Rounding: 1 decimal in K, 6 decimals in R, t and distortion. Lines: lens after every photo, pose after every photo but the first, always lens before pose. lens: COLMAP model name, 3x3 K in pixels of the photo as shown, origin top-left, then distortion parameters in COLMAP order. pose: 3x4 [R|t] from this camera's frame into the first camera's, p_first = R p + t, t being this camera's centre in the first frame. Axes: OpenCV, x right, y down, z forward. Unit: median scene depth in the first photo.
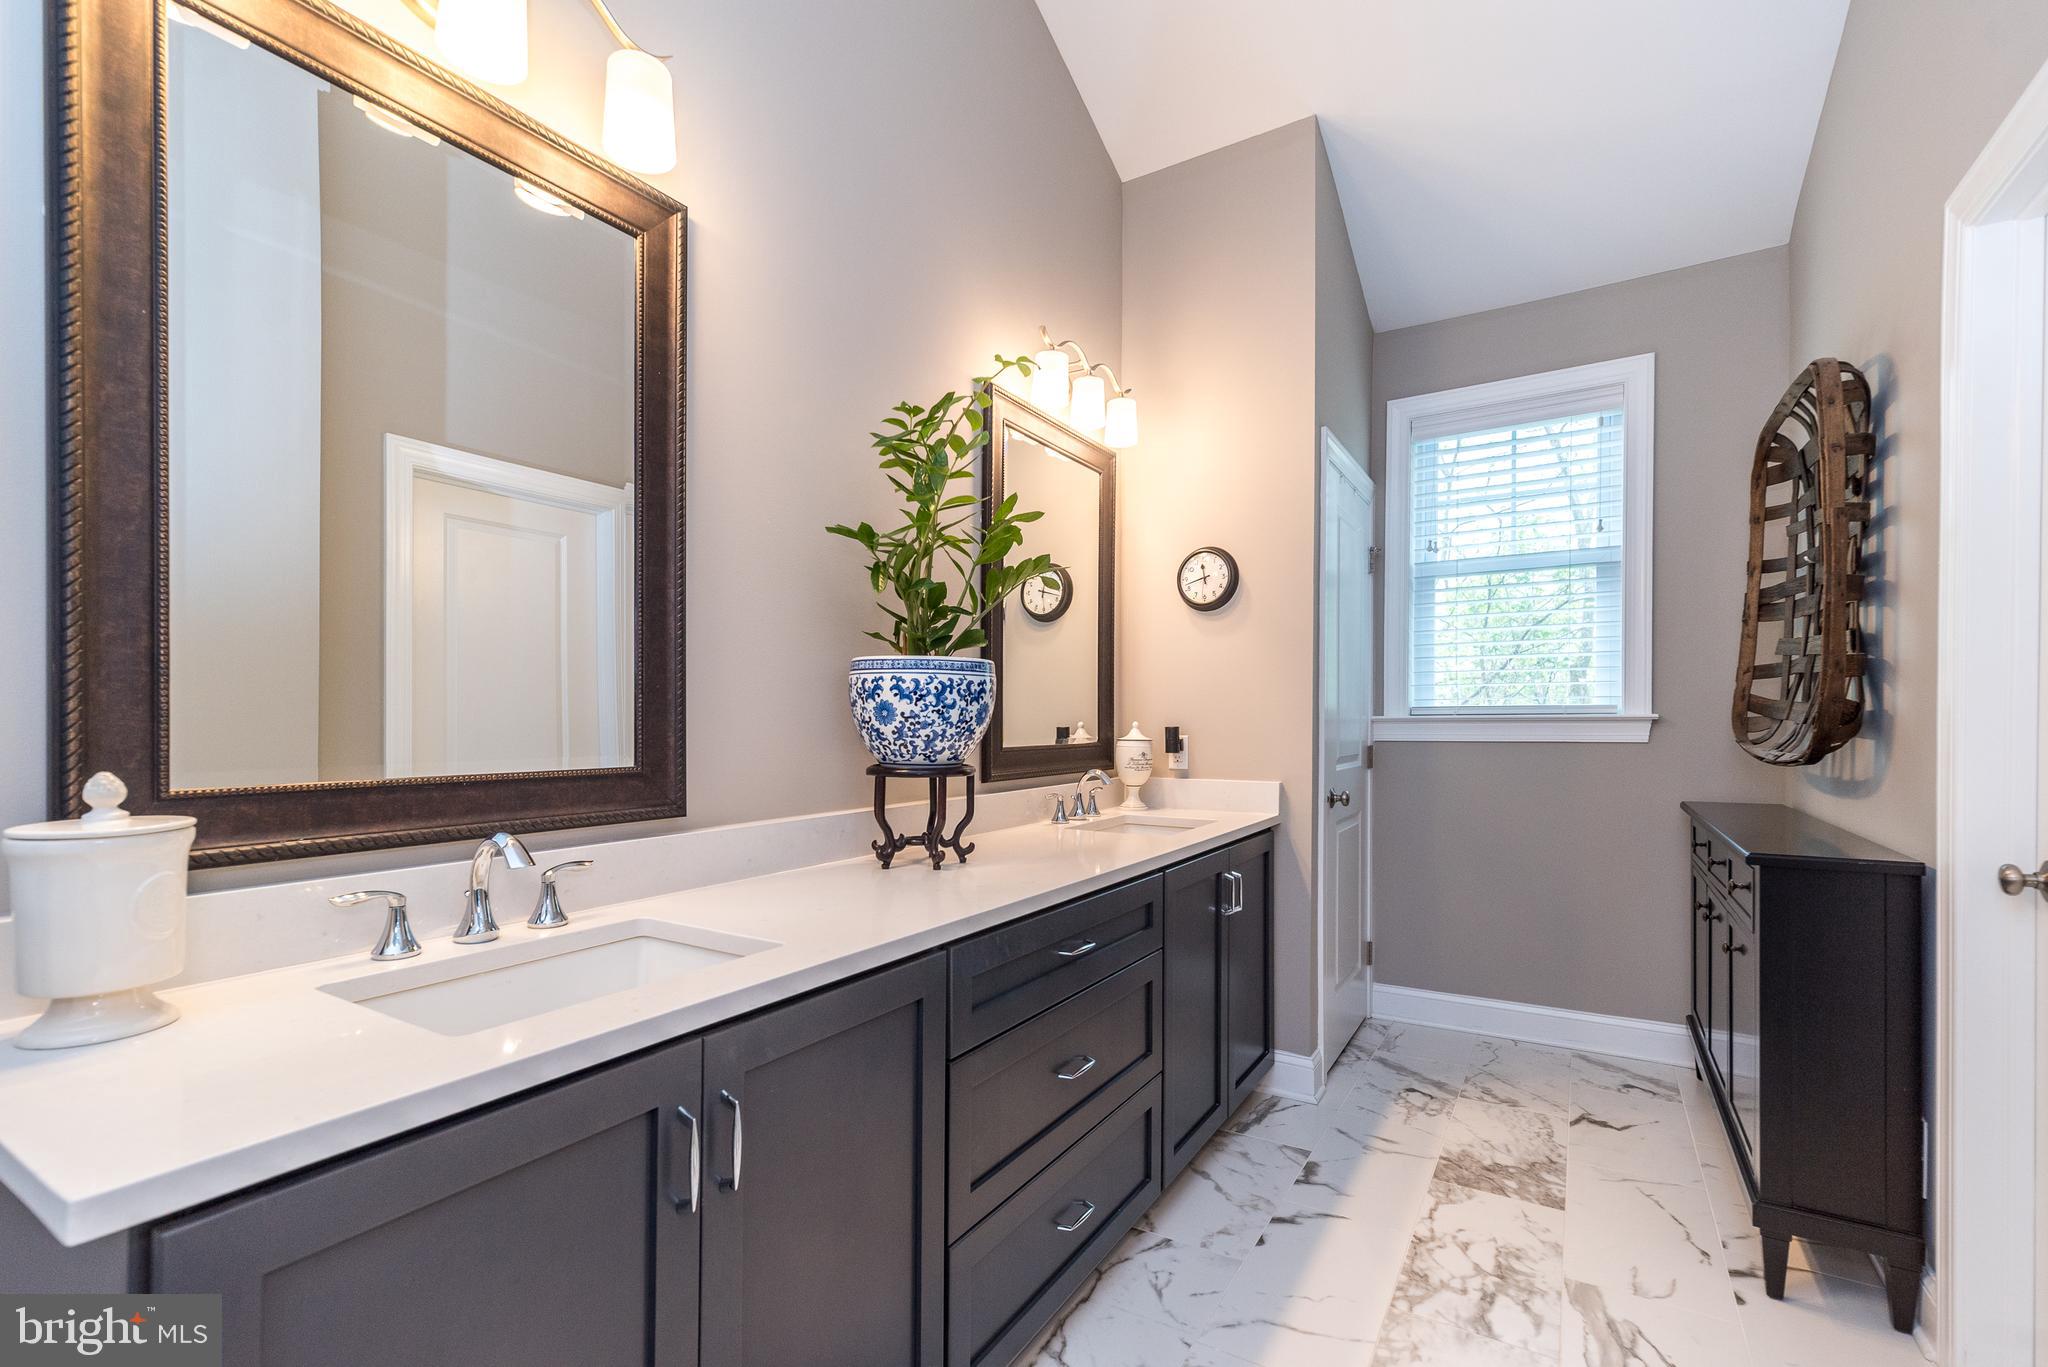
lens RADIAL K [[901.6, 0, 1026.2], [0, 901.6, 724.6], [0, 0, 1]] dist [0.001296, 0.000310]
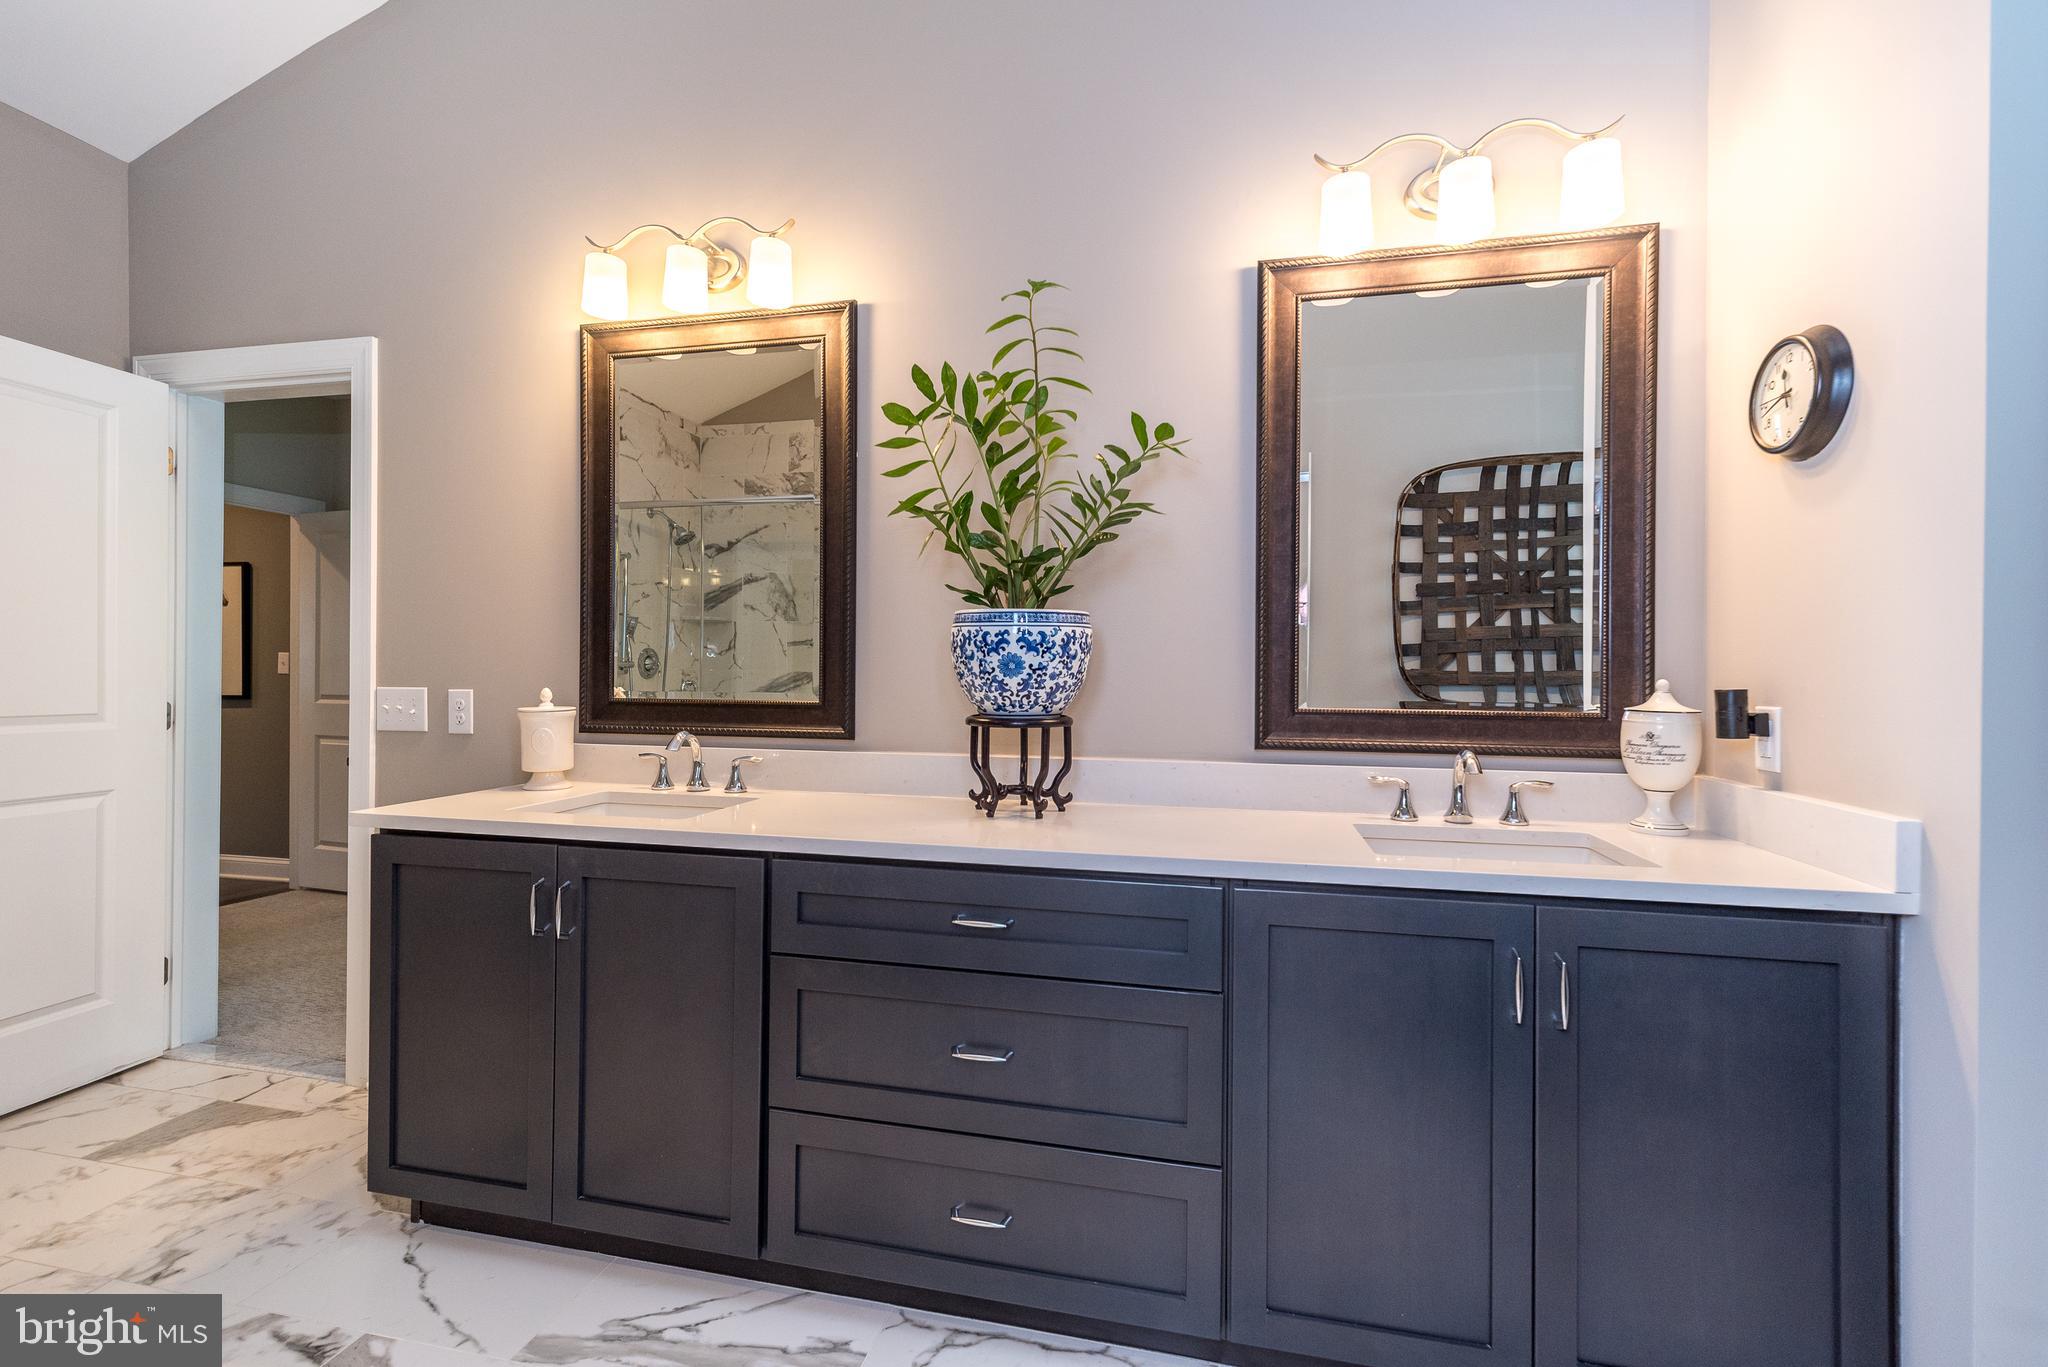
lens RADIAL K [[889.9, 0, 1015.7], [0, 889.9, 691.6], [0, 0, 1]] dist [0.002197, 0.000405]
pose [[0.318373, 0.019270, -0.947770, 0.799608], [-0.013064, 0.999788, 0.015939, 0.001411], [0.947875, 0.007307, 0.318557, 0.648870]]
